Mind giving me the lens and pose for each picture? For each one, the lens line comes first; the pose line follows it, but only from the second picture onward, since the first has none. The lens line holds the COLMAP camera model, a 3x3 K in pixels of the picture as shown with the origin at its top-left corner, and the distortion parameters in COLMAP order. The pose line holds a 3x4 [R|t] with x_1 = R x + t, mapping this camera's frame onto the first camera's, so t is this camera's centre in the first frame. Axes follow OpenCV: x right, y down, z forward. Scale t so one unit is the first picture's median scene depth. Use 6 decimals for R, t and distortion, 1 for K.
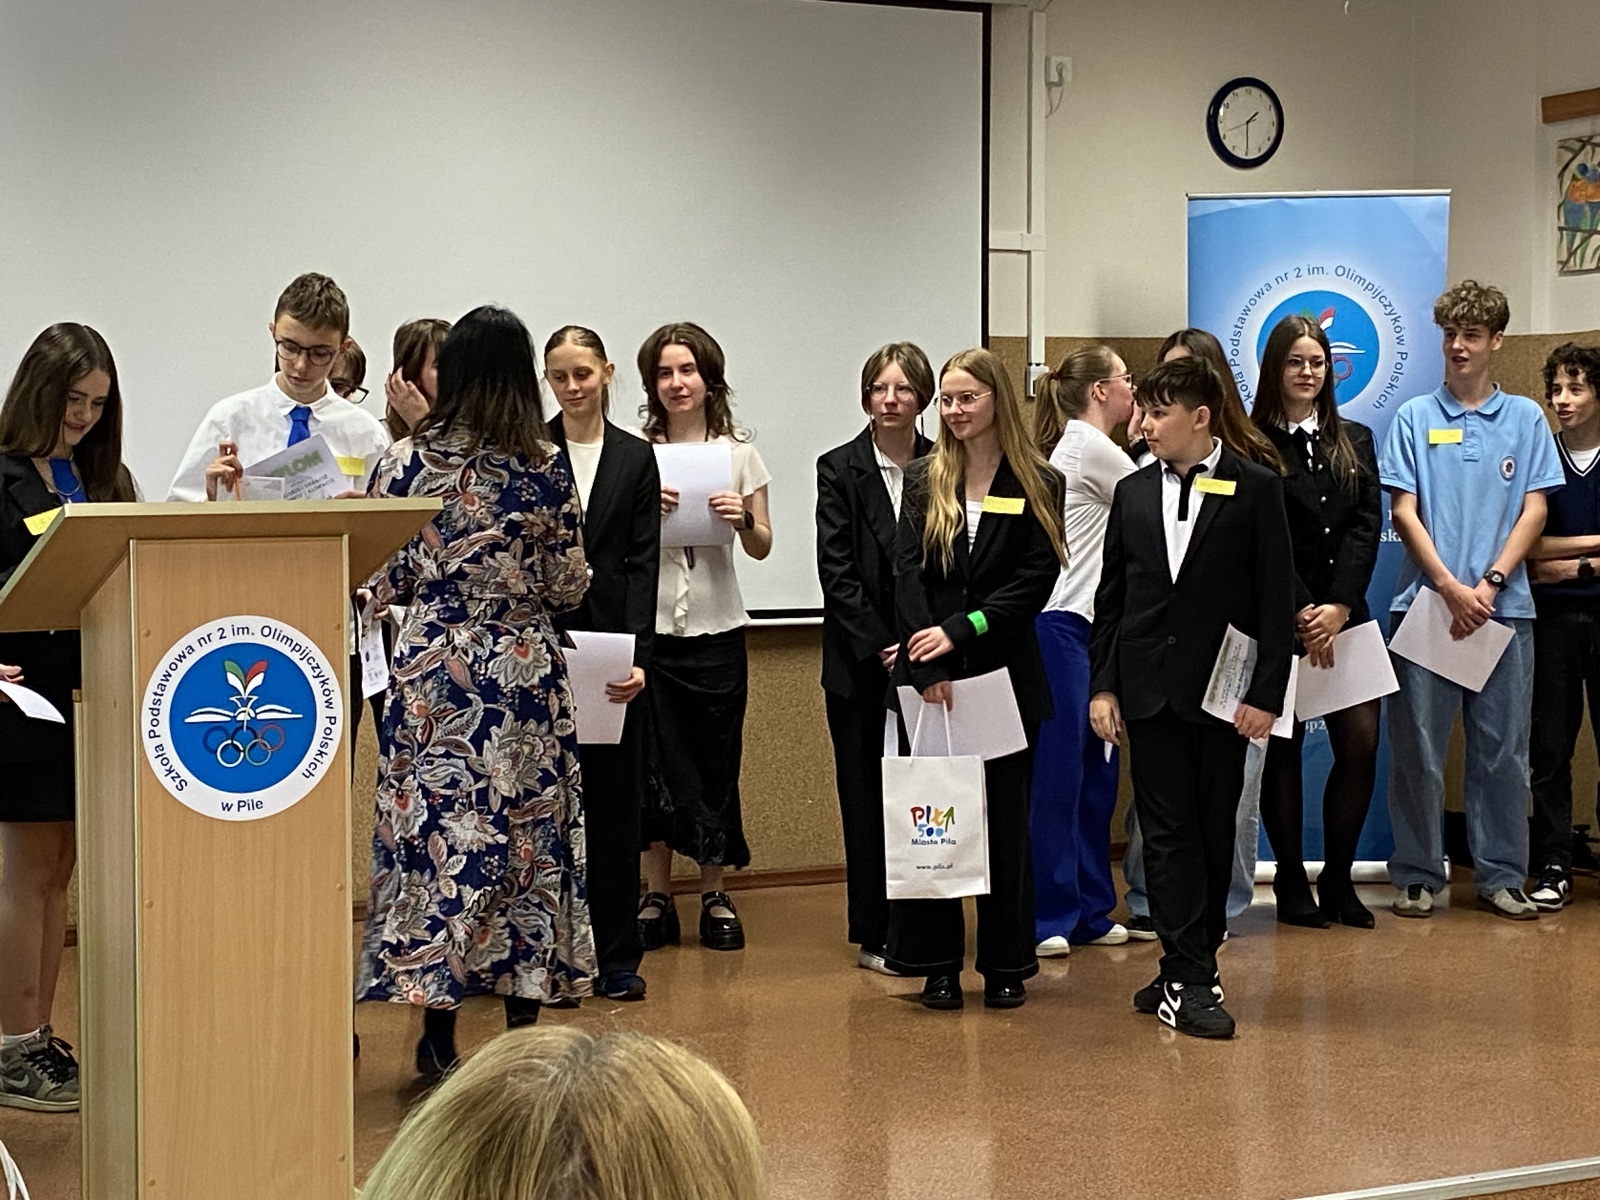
lens RADIAL K [[2945.9, 0, 811.8], [0, 2945.9, 594.1], [0, 0, 1]] dist [0.117005, 0.000000]
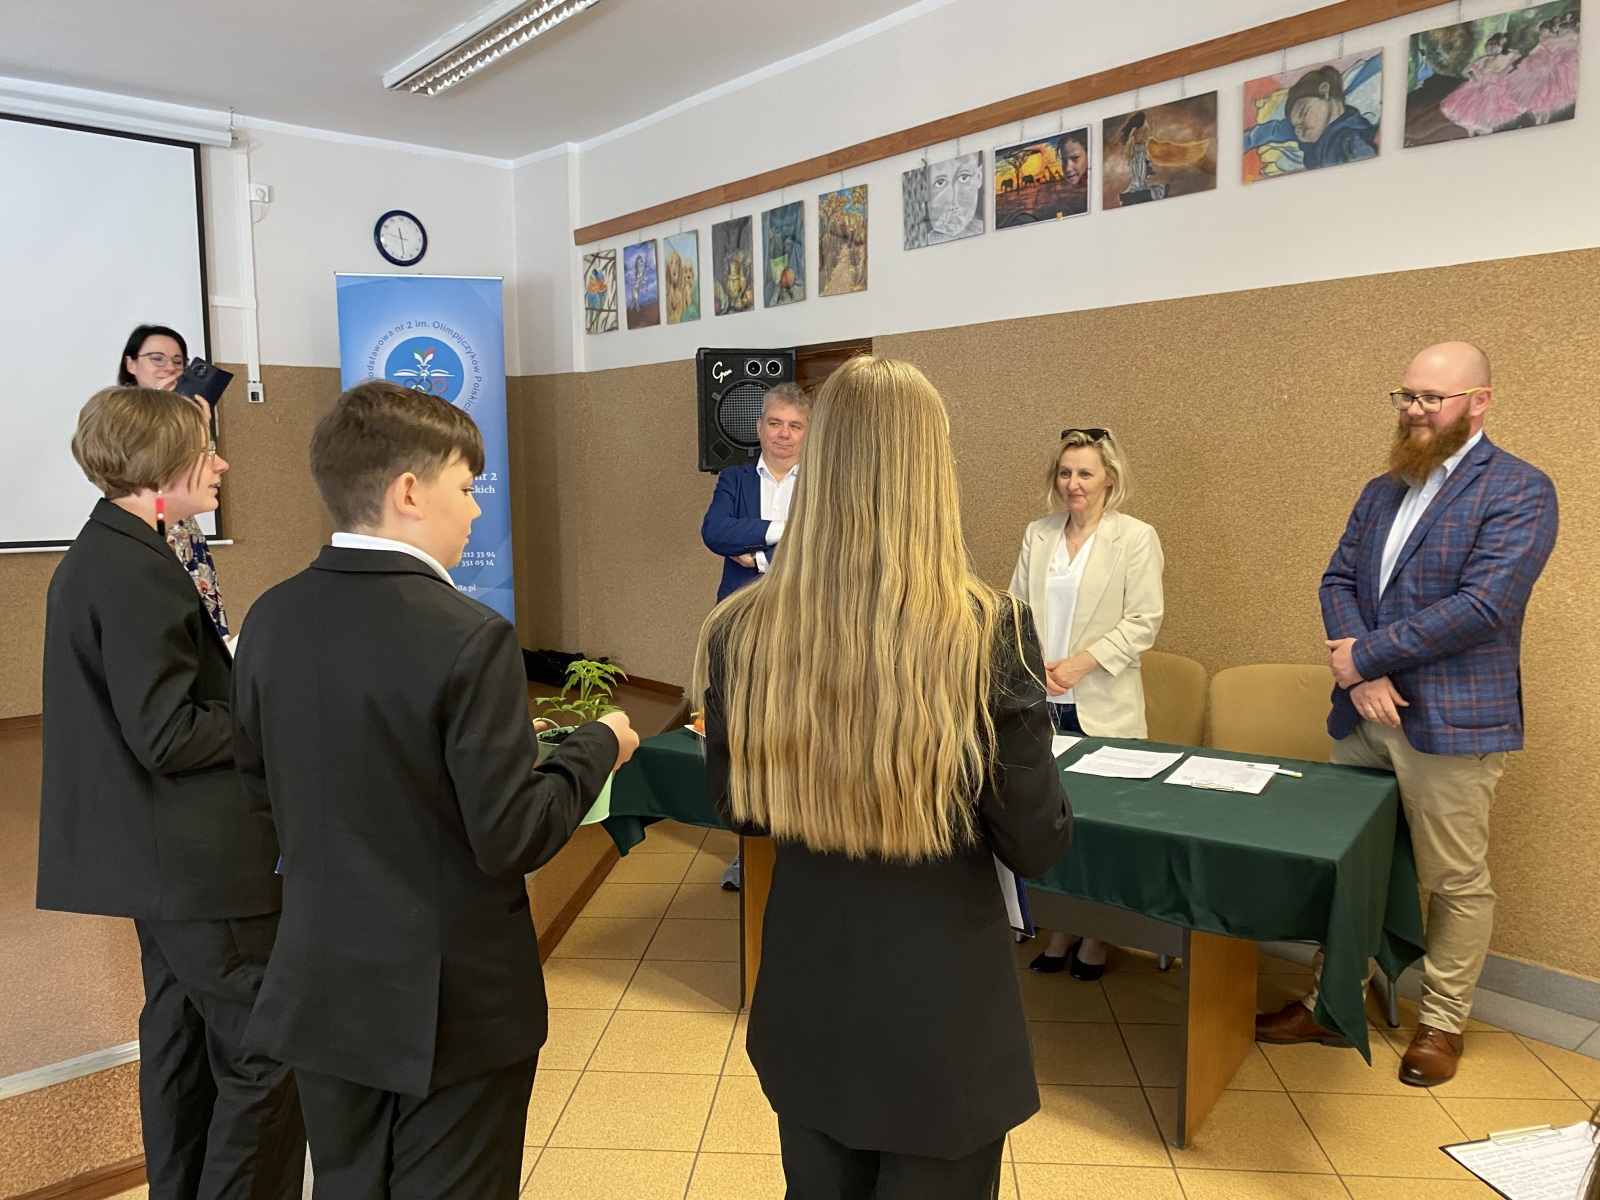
lens RADIAL K [[1219.8, 0, 842.0], [0, 1219.8, 629.3], [0, 0, 1]] dist [-0.008586, -0.017316]
pose [[0.960218, -0.033359, 0.277251, 0.210306], [0.009617, 0.996201, 0.086556, 0.001248], [-0.279085, -0.080446, 0.956891, 0.300500]]
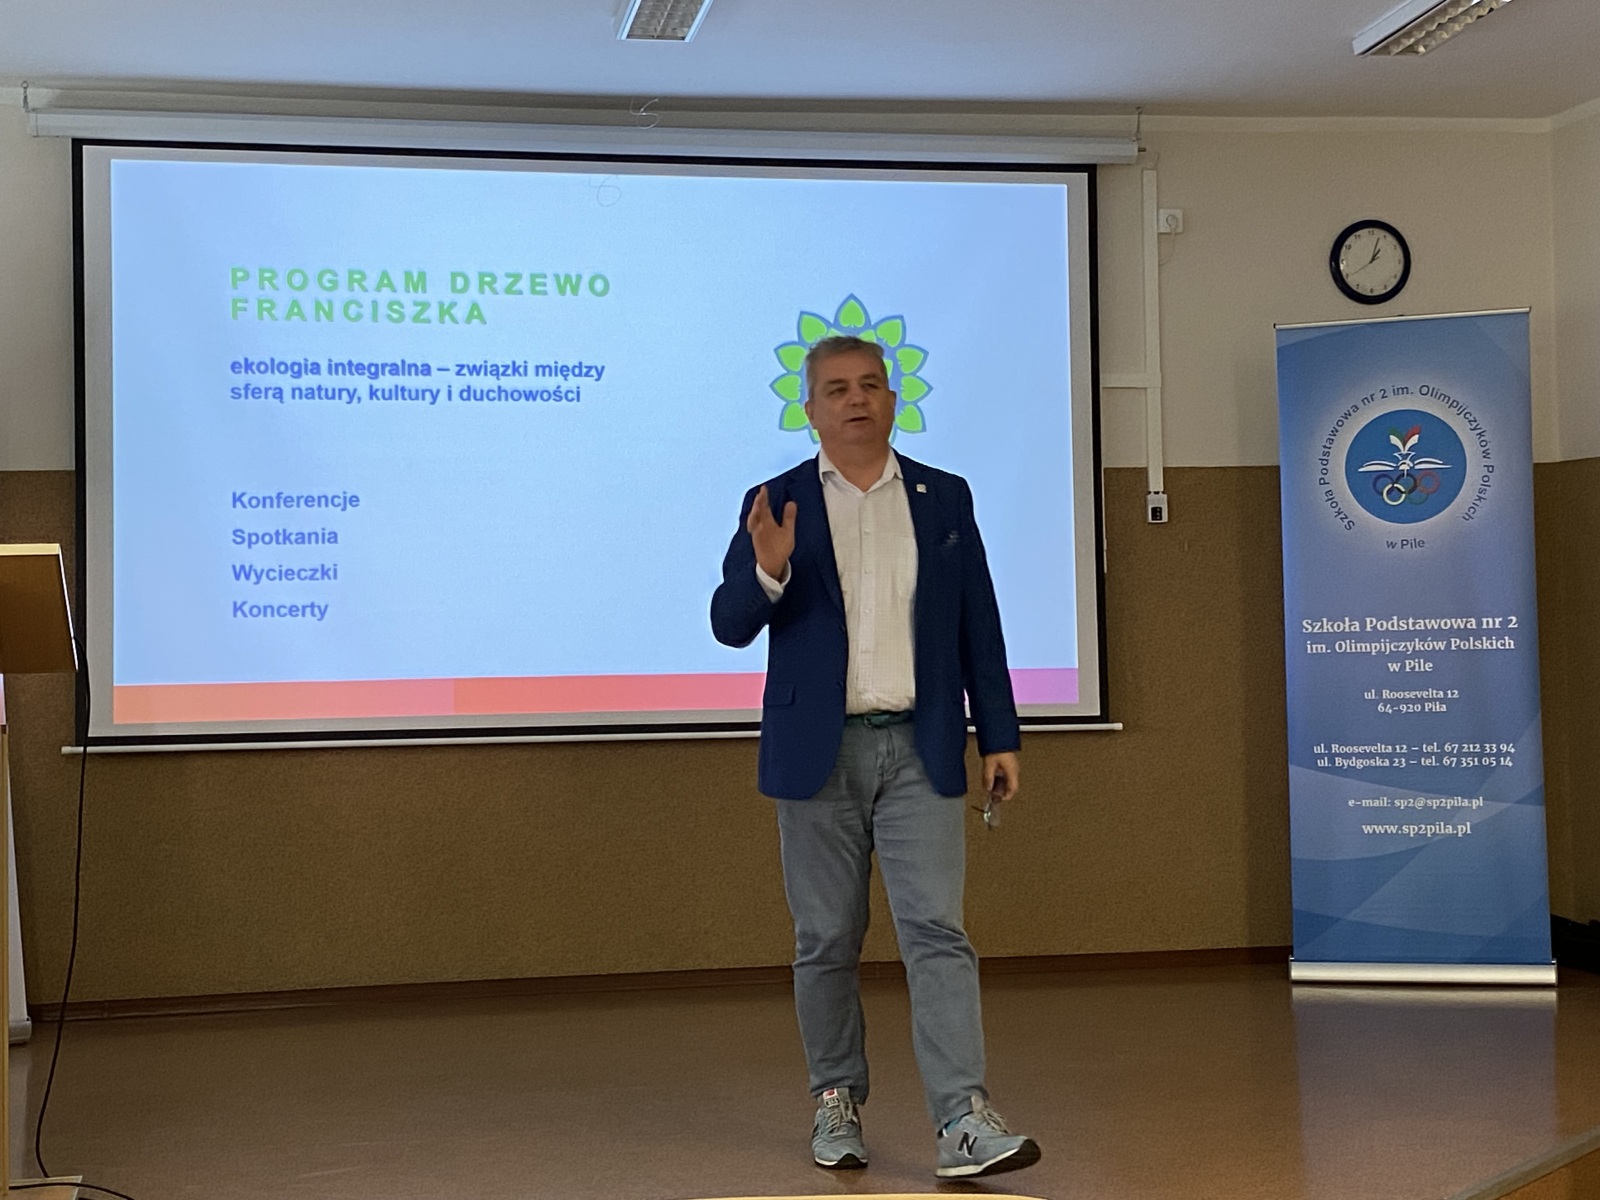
lens RADIAL K [[2532.4, 0, 798.4], [0, 2532.4, 574.2], [0, 0, 1]] dist [0.090038, 0.000000]
pose [[0.963605, -0.026414, -0.266024, 0.212053], [0.004102, 0.996451, -0.084078, 0.031460], [0.267300, 0.079927, 0.960293, 0.087993]]
